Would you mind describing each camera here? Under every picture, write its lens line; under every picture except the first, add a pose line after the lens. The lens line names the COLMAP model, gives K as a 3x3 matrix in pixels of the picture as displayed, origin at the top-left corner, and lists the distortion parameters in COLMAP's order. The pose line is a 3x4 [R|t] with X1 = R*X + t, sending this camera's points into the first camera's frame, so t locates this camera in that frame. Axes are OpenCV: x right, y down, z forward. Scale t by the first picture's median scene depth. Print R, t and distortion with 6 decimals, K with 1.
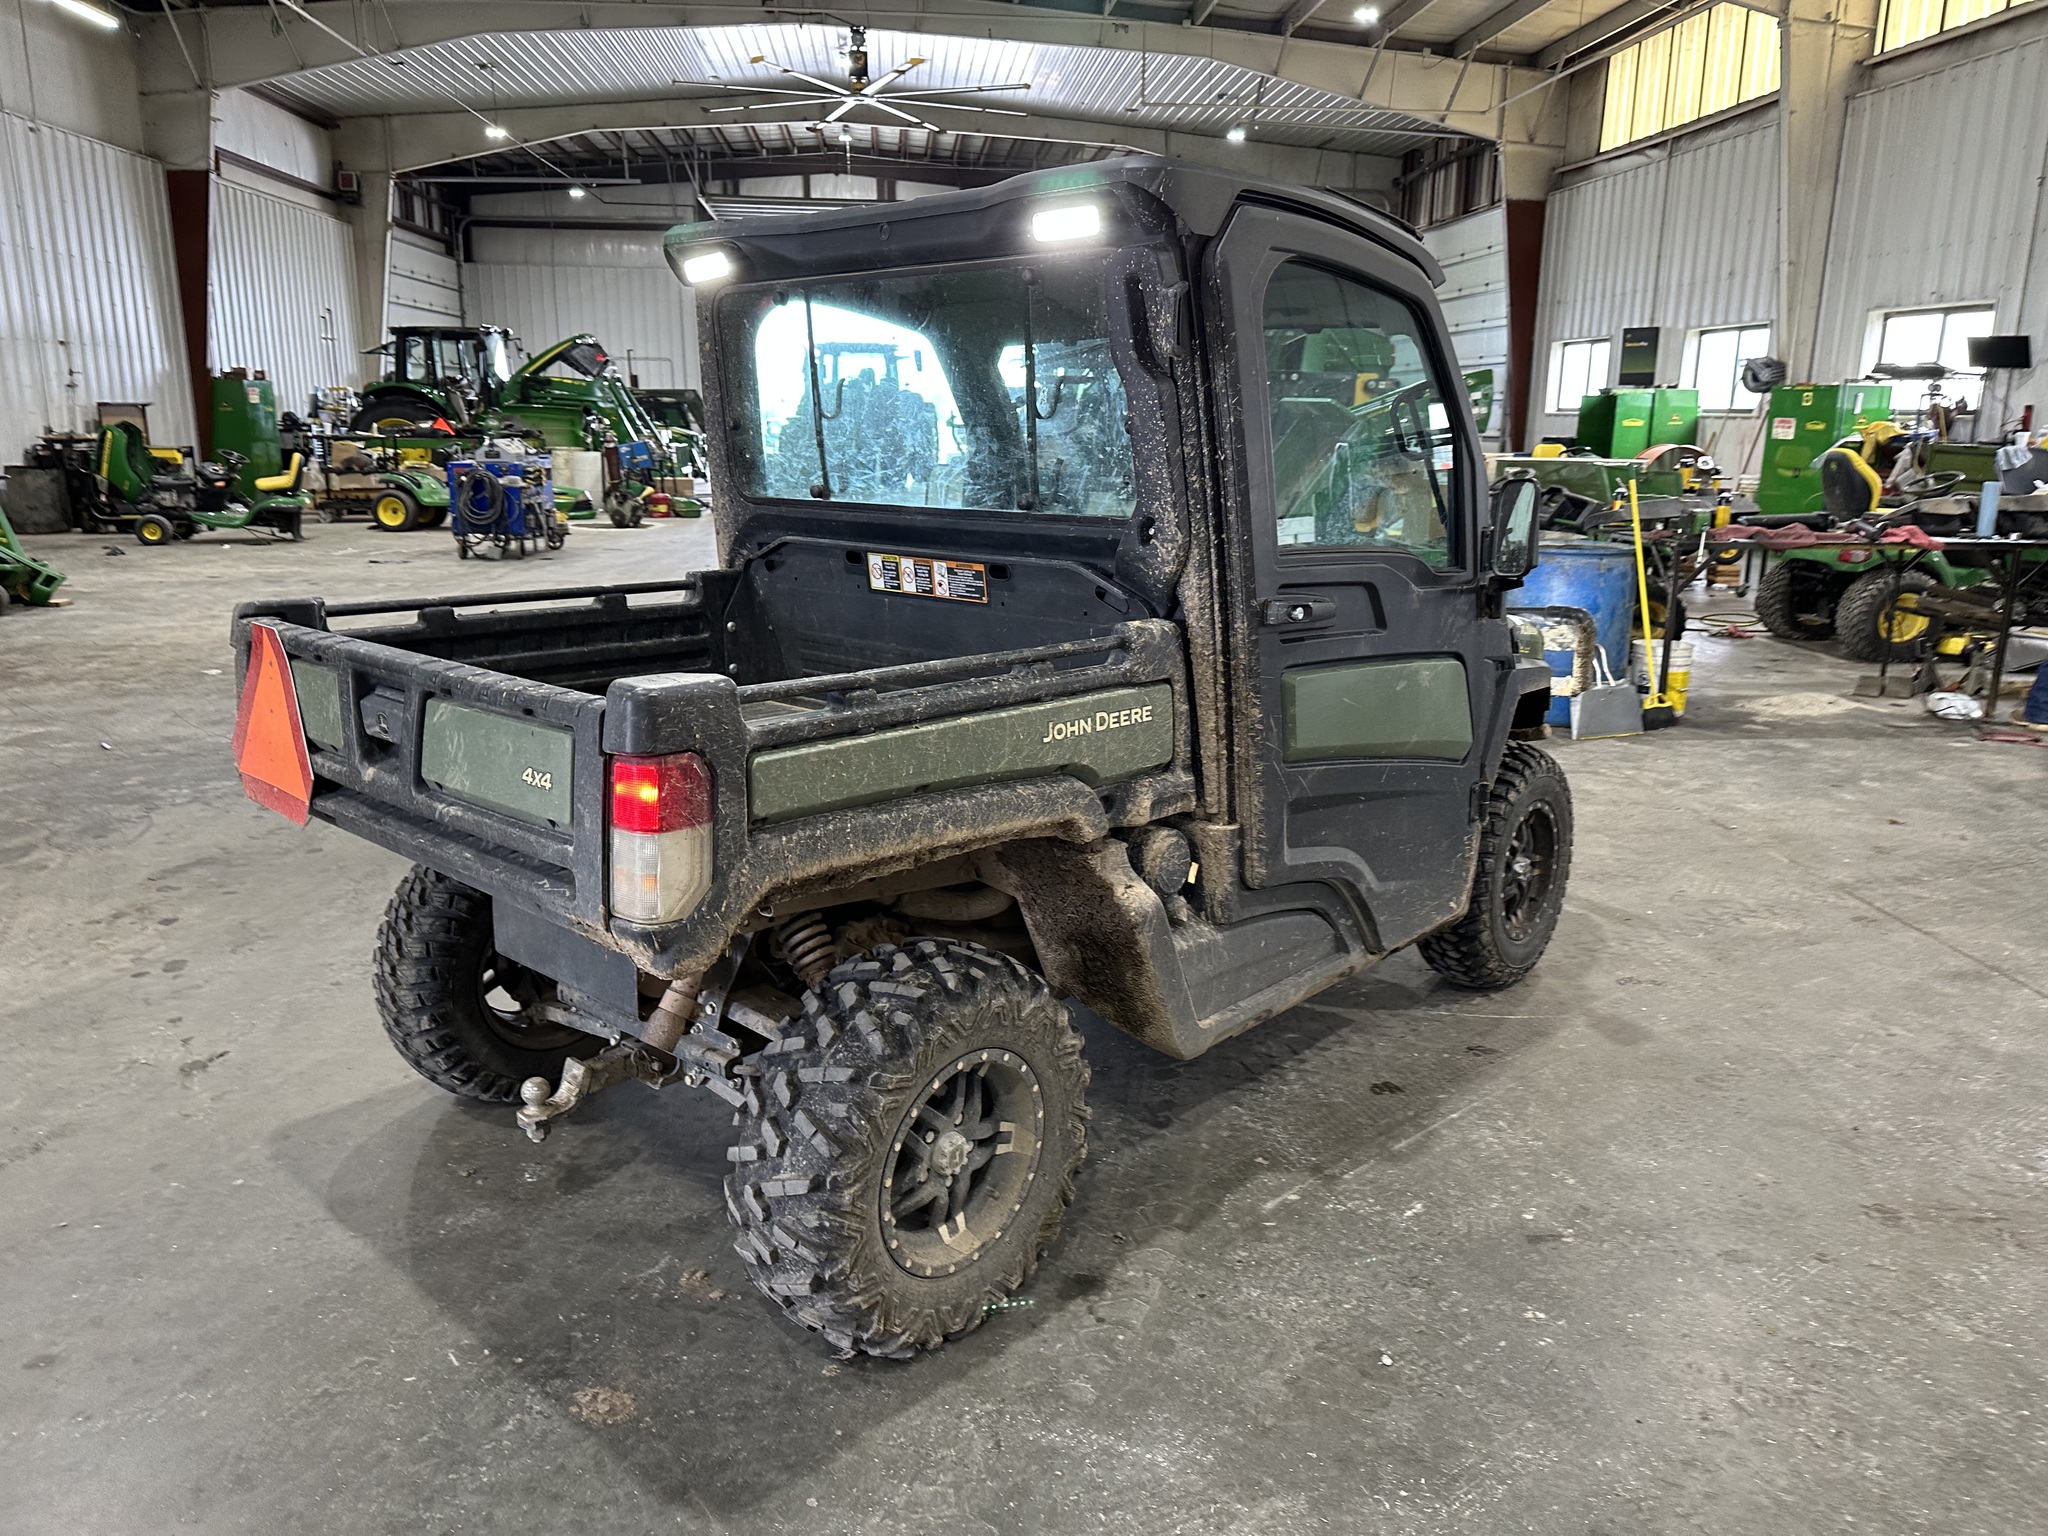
lens RADIAL K [[1444.1, 0, 1046.0], [0, 1444.1, 749.2], [0, 0, 1]] dist [0.022394, -0.032116]
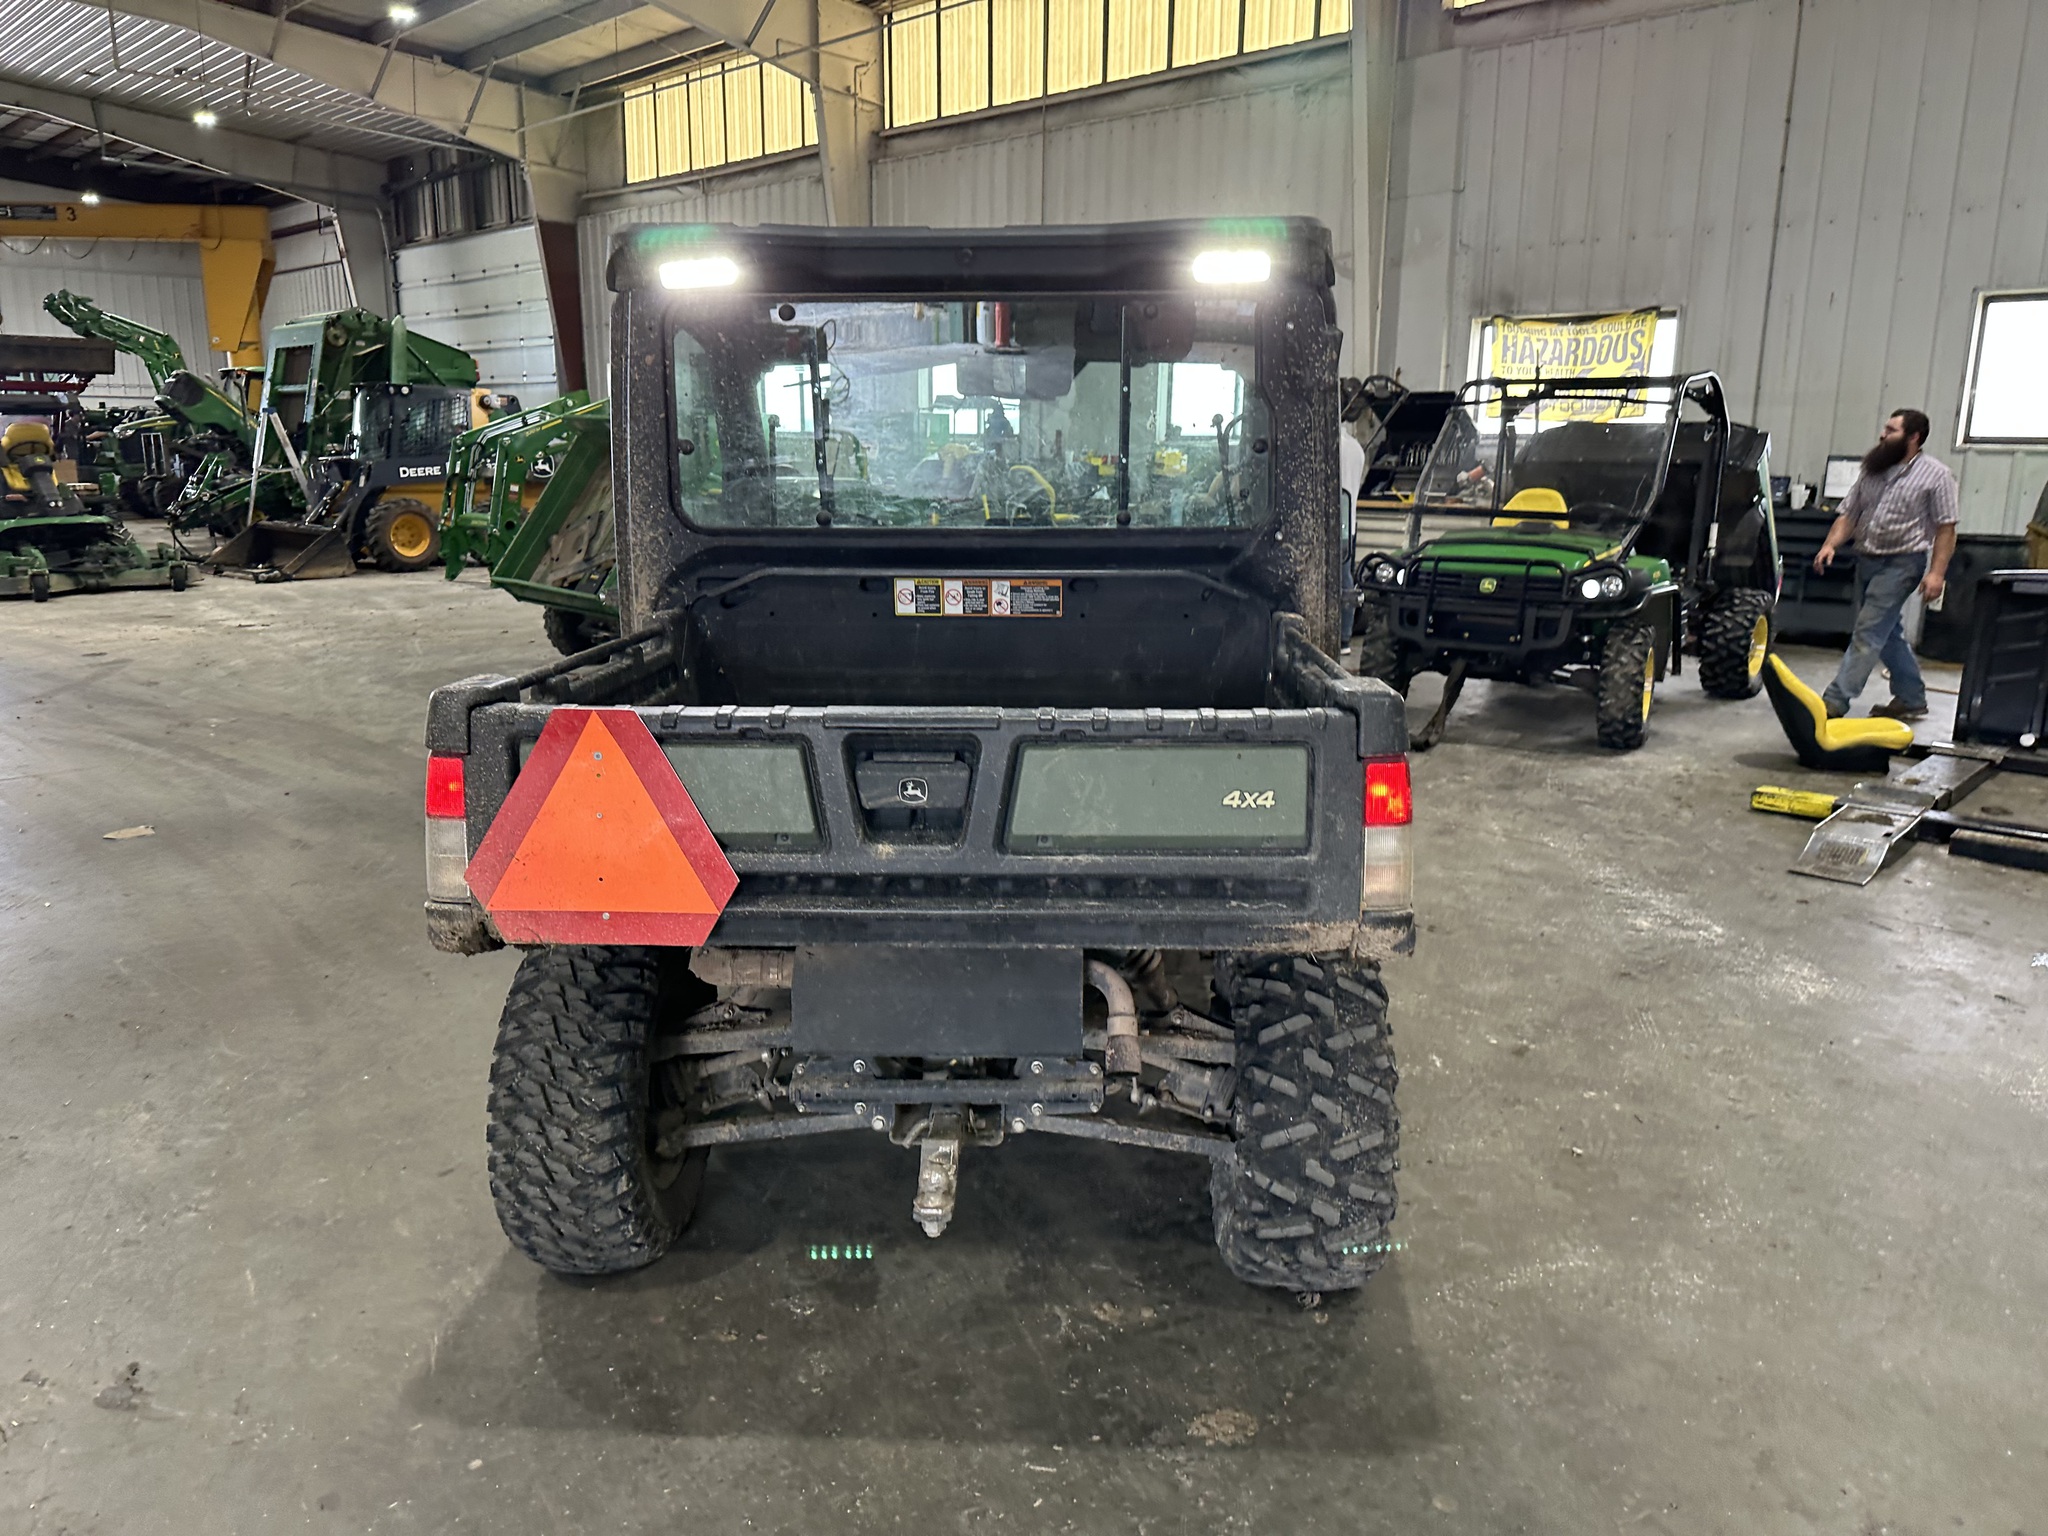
lens RADIAL K [[1444.1, 0, 1043.2], [0, 1444.1, 738.7], [0, 0, 1]] dist [0.022394, -0.032116]
pose [[0.765625, -0.134068, 0.629162, -0.619322], [0.145817, 0.988753, 0.033249, -0.043419], [-0.626543, 0.066286, 0.776563, 0.175183]]
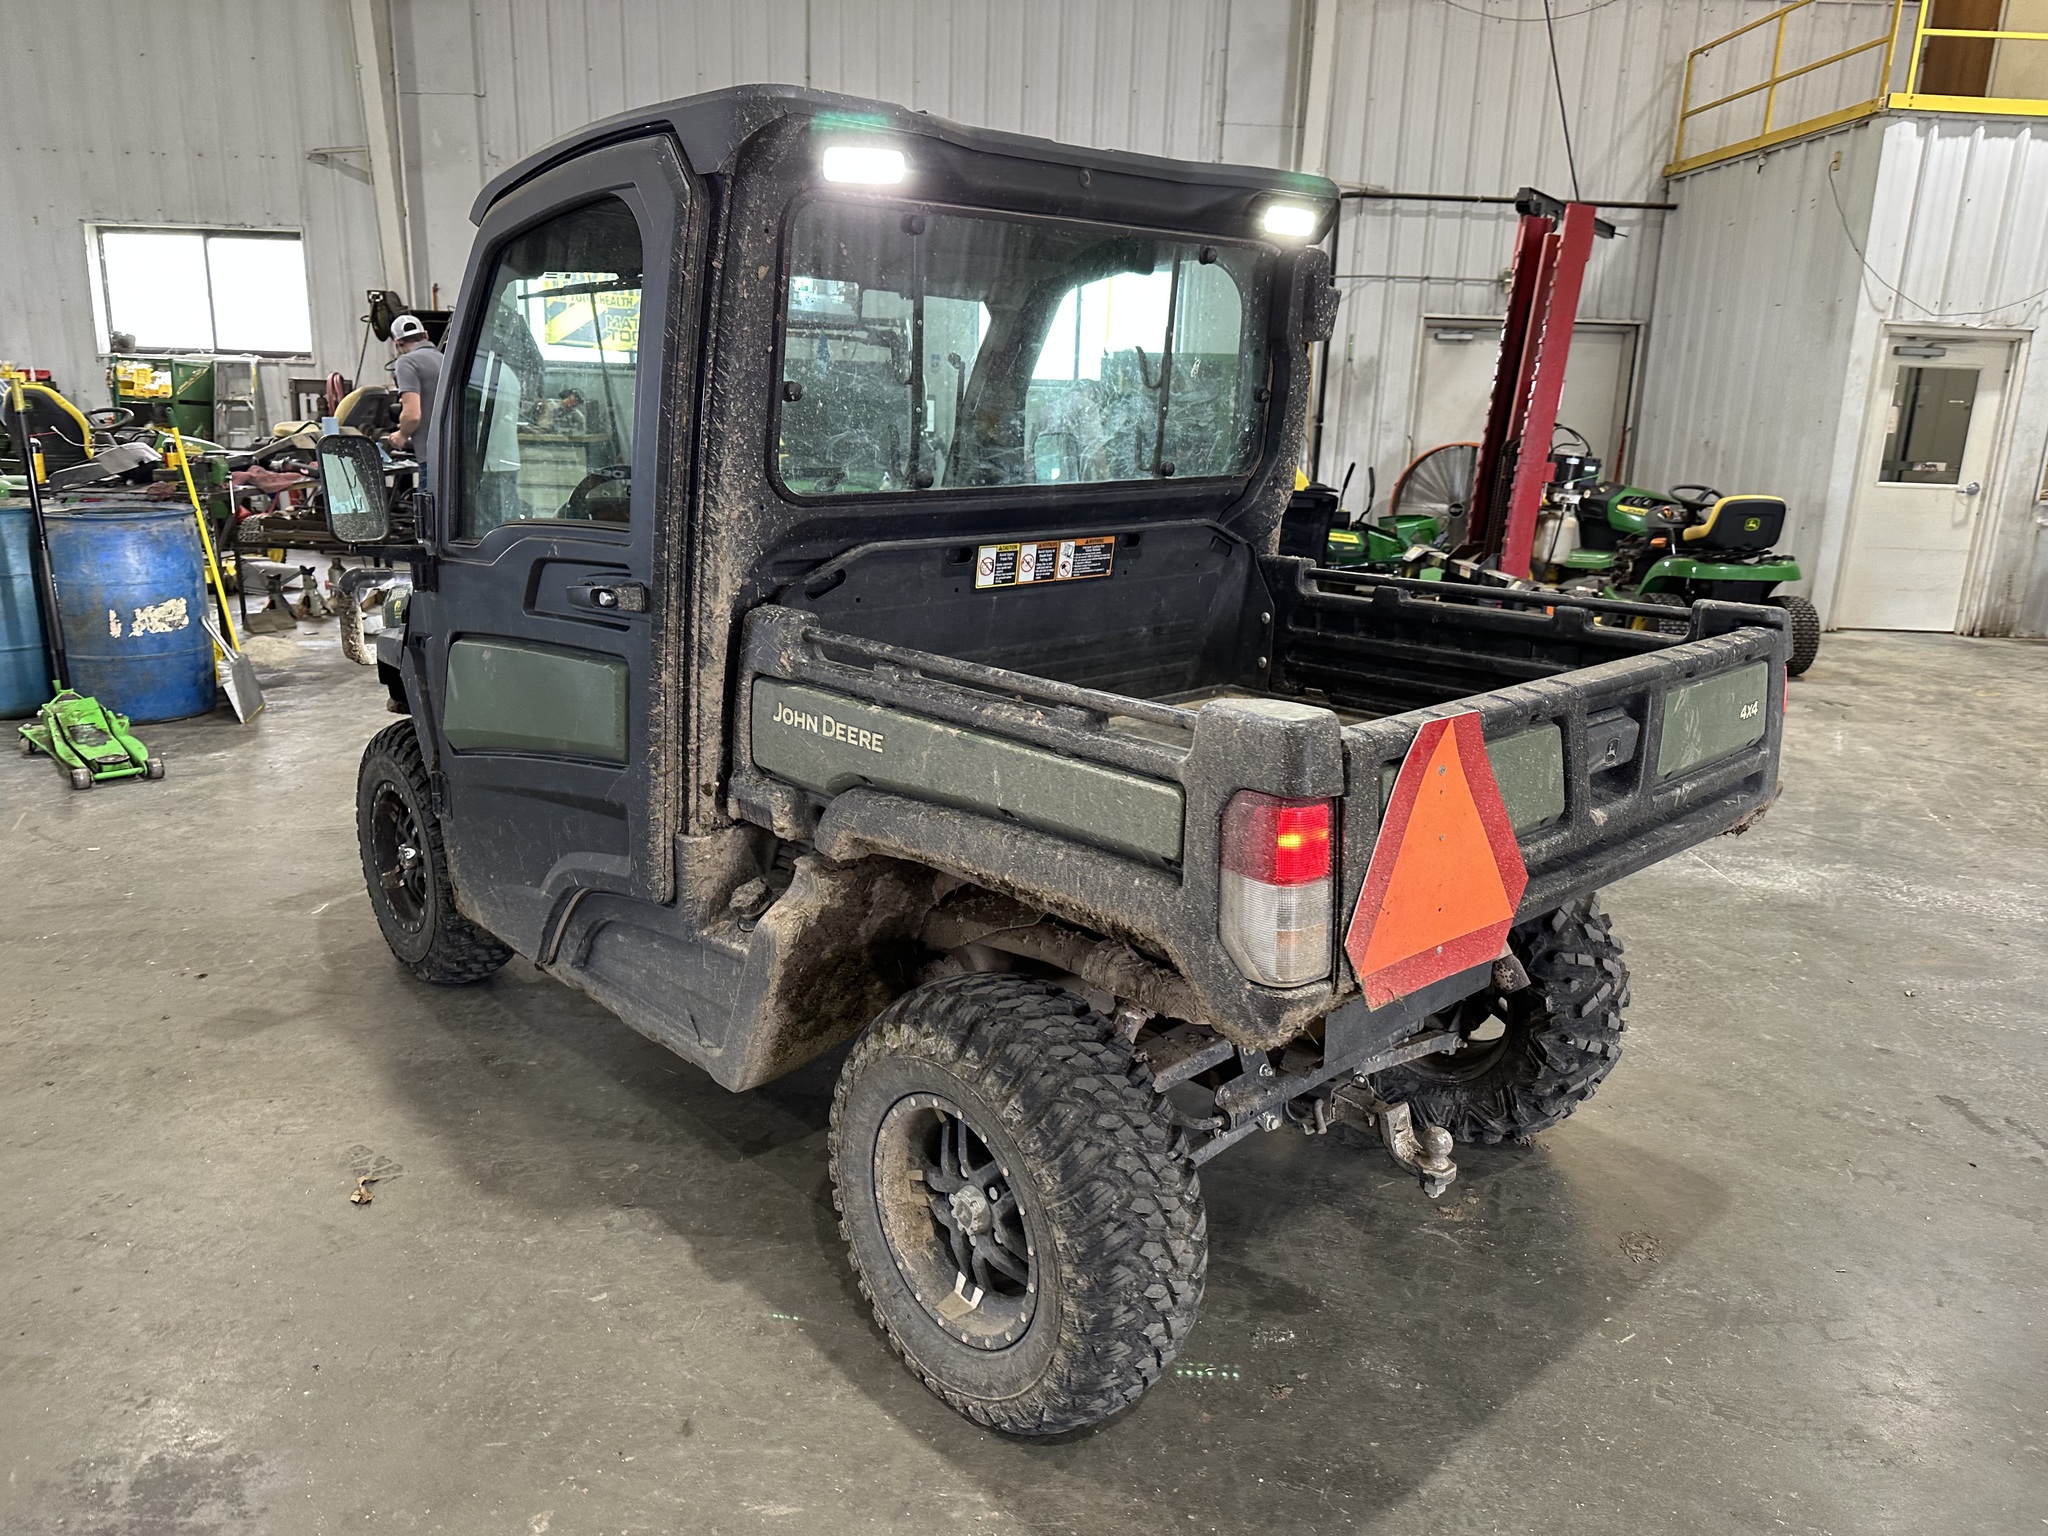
lens RADIAL K [[1445.7, 0, 1039.4], [0, 1445.7, 748.3], [0, 0, 1]] dist [0.018272, -0.025730]
pose [[0.087540, -0.249574, 0.964391, -0.887206], [0.199143, 0.952950, 0.228536, -0.192896], [-0.976053, 0.172046, 0.133122, 0.805290]]
